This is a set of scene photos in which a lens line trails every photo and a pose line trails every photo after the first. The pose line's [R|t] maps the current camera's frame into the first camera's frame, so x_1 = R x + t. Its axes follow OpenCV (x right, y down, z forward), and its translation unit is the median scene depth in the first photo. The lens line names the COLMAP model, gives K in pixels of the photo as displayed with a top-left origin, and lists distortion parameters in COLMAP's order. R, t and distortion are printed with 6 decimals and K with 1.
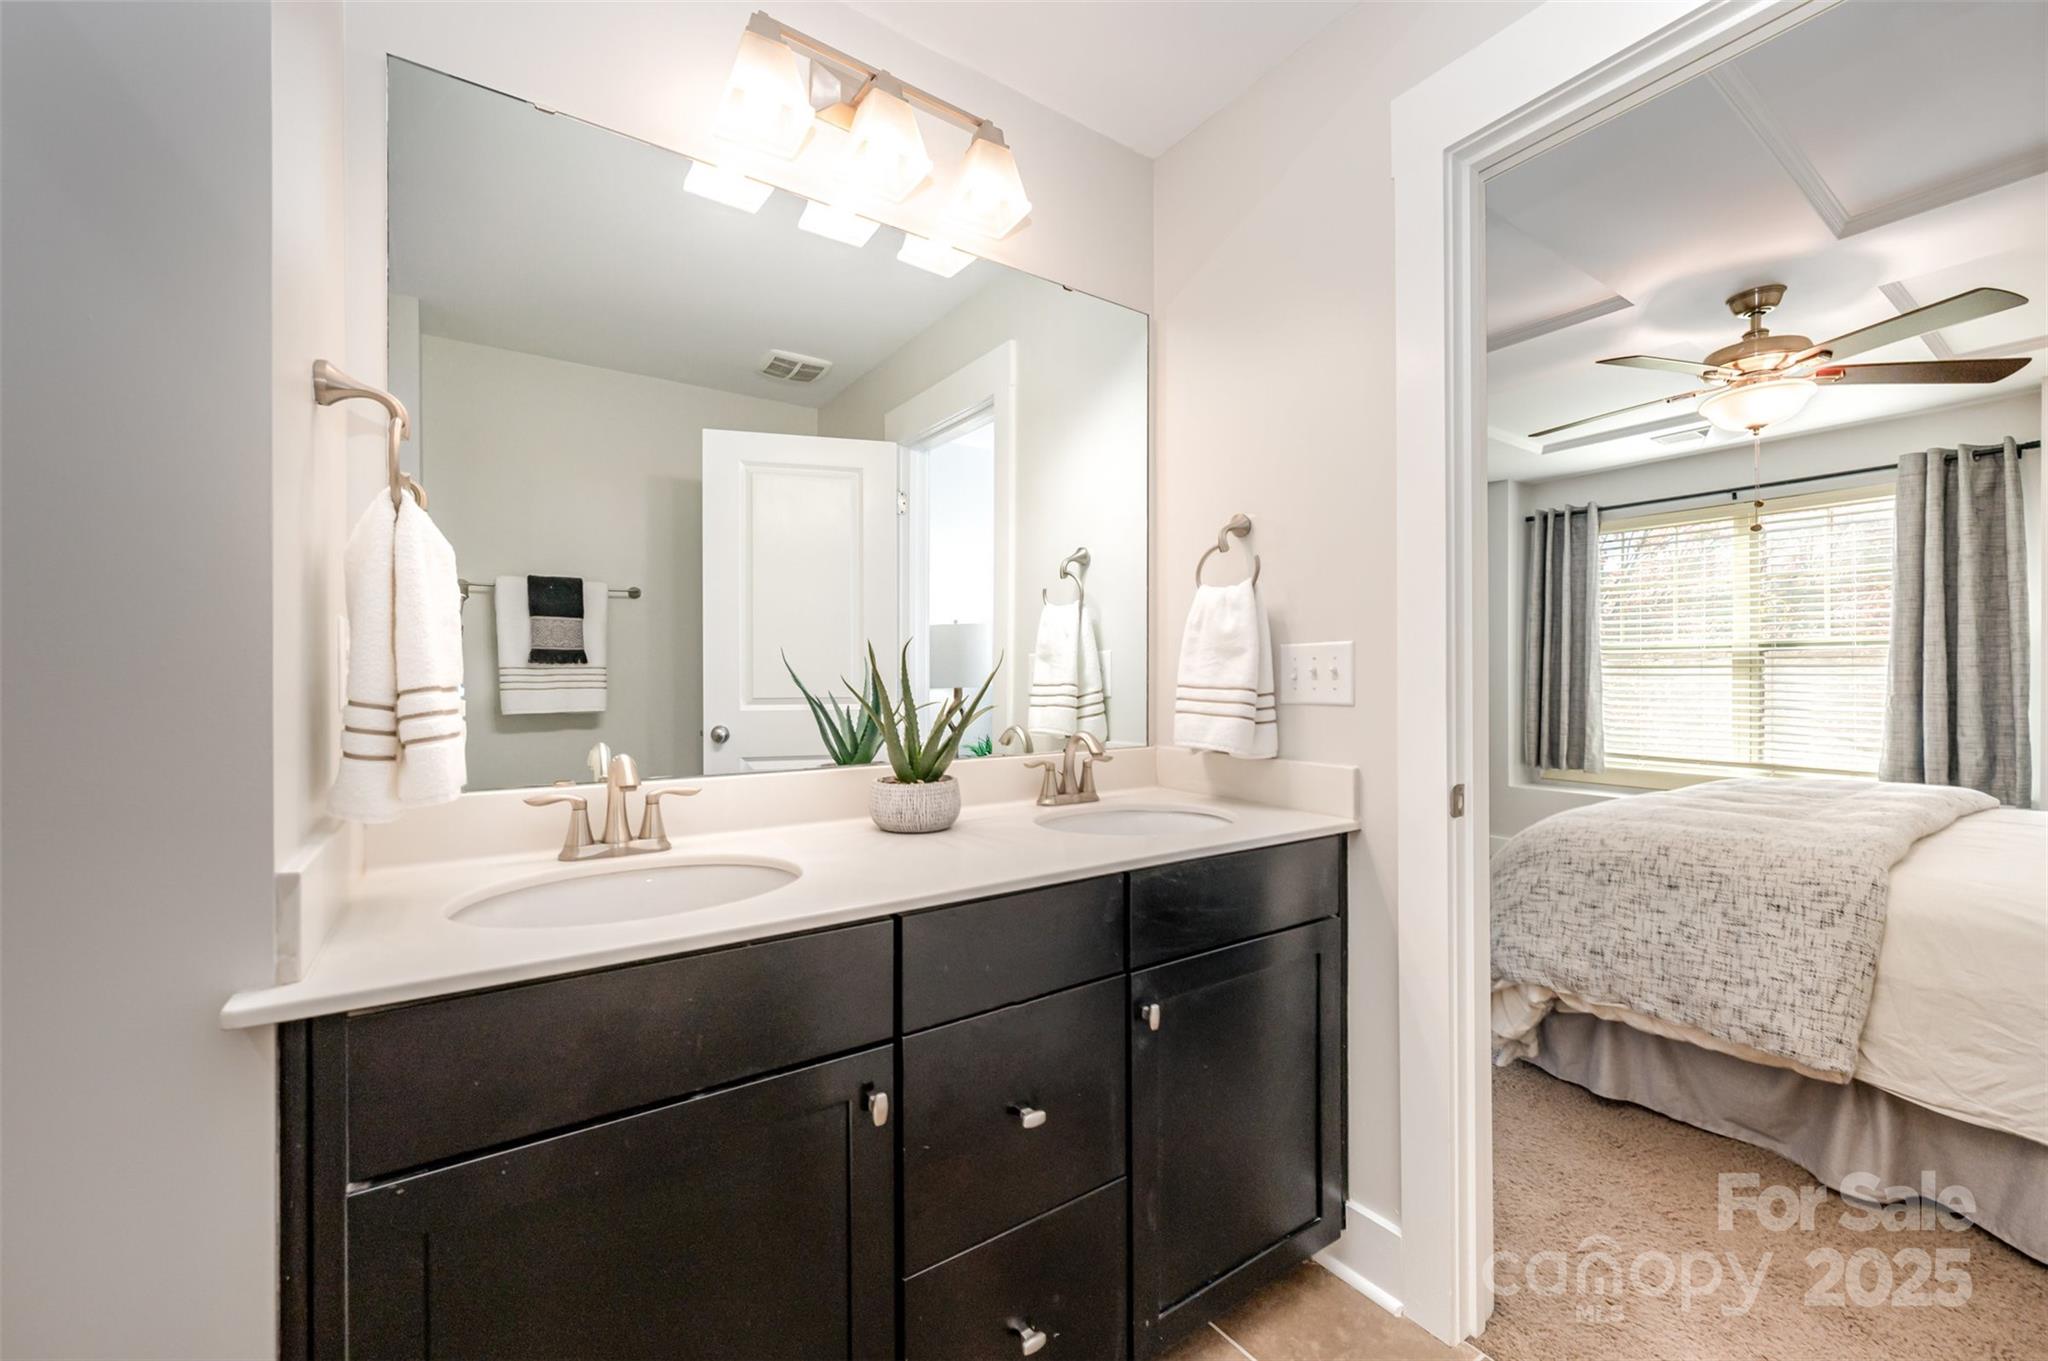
lens RADIAL K [[812.2, 0, 1047.6], [0, 812.2, 673.4], [0, 0, 1]] dist [-0.001602, -0.000061]
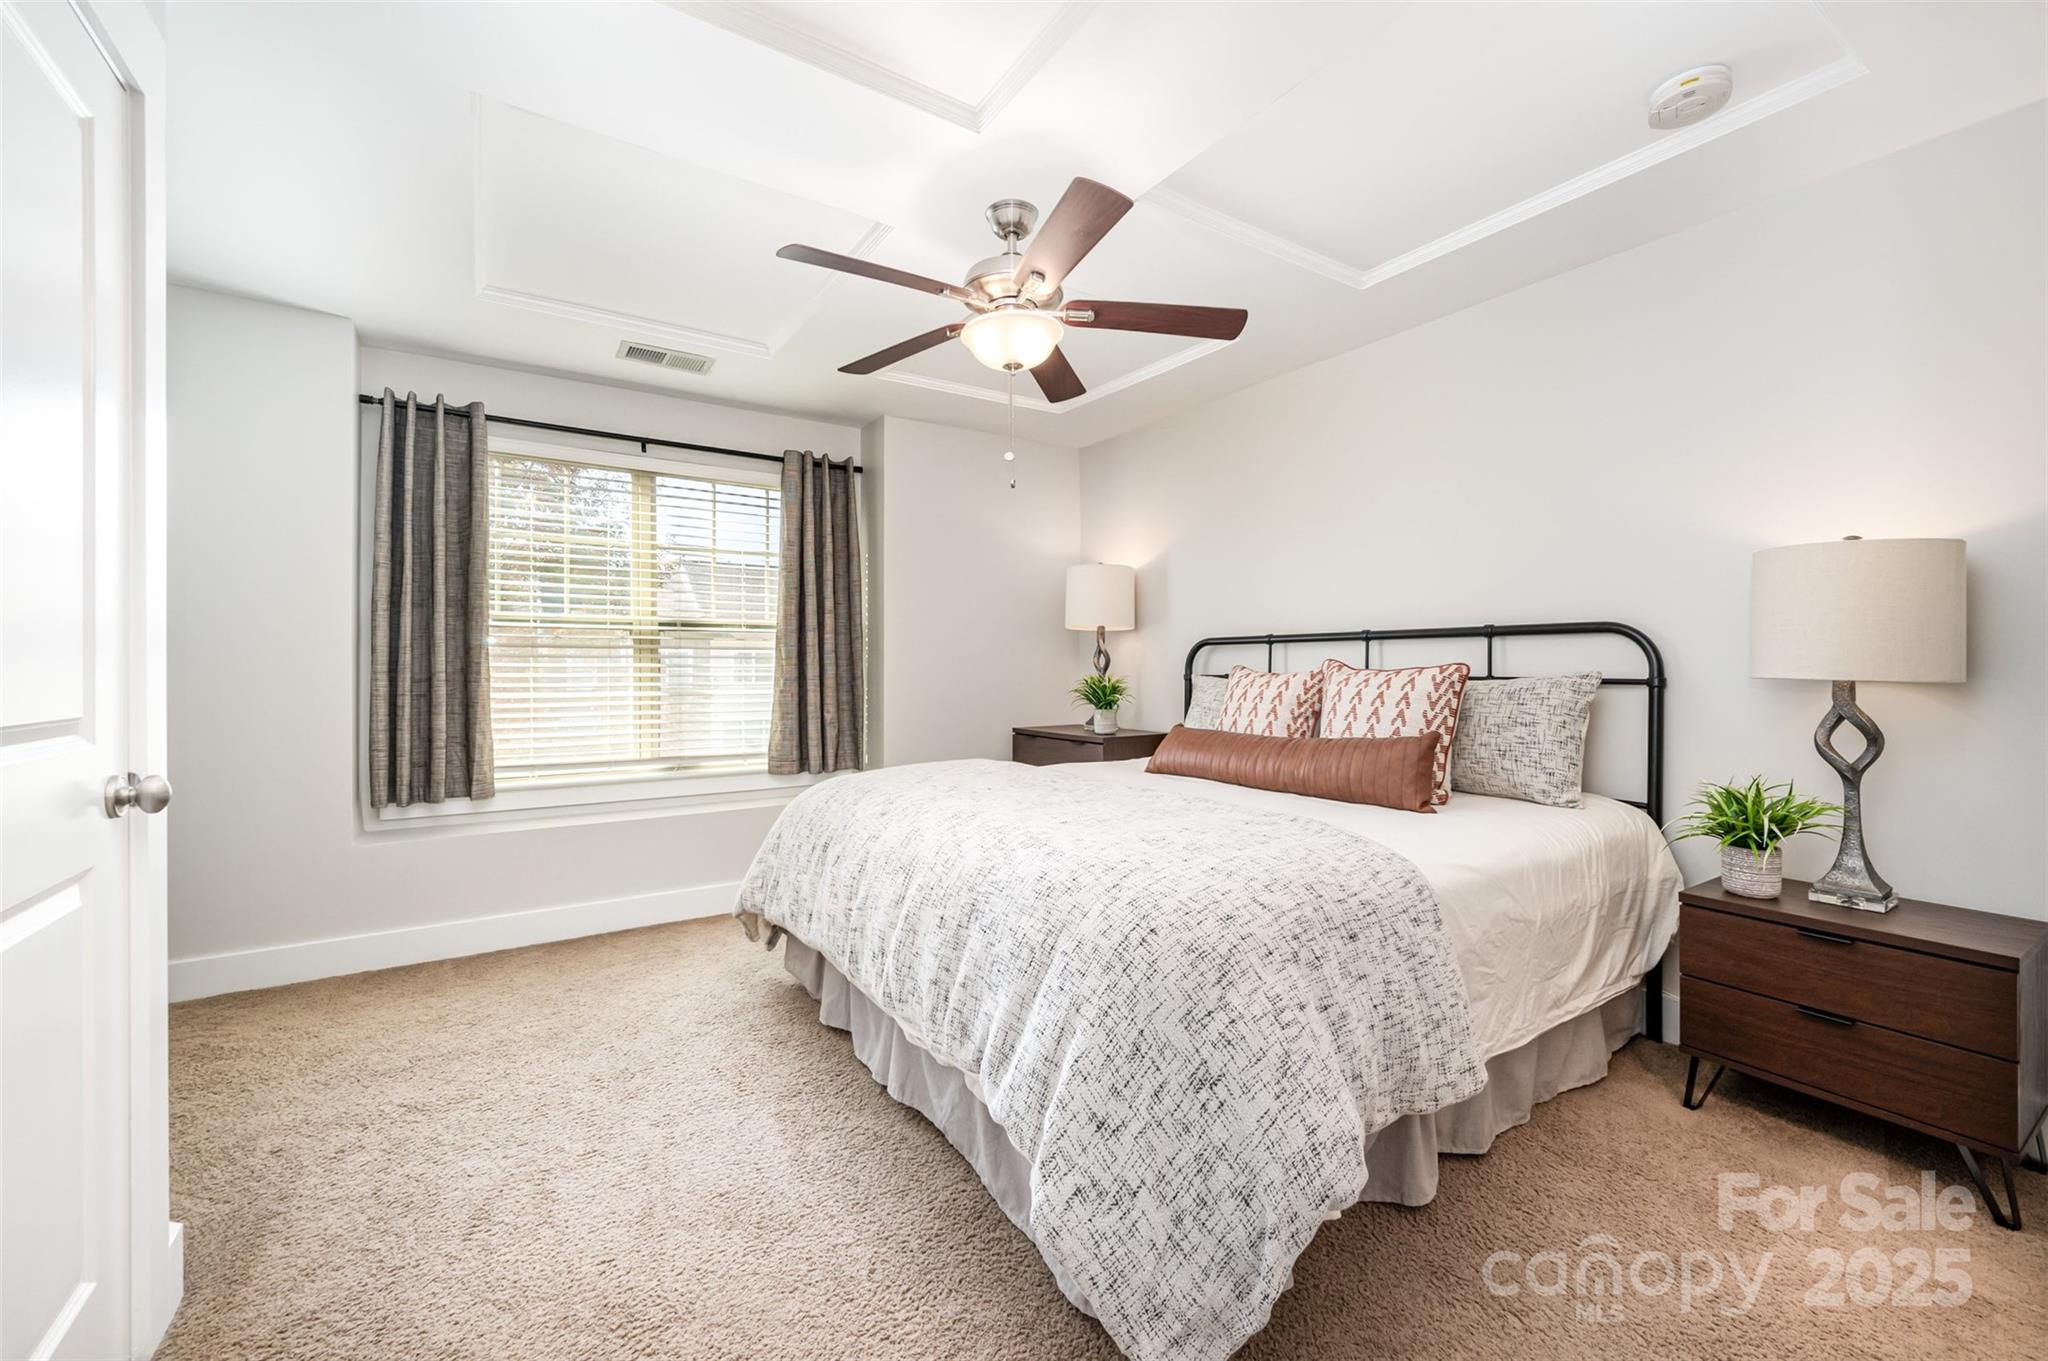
lens RADIAL K [[808.6, 0, 1006.4], [0, 808.6, 671.1], [0, 0, 1]] dist [0.001917, 0.000138]
pose [[0.051716, -0.011863, 0.998591, 0.013101], [-0.007158, 0.999899, 0.012250, 0.003072], [-0.998636, -0.007782, 0.051626, 0.541890]]
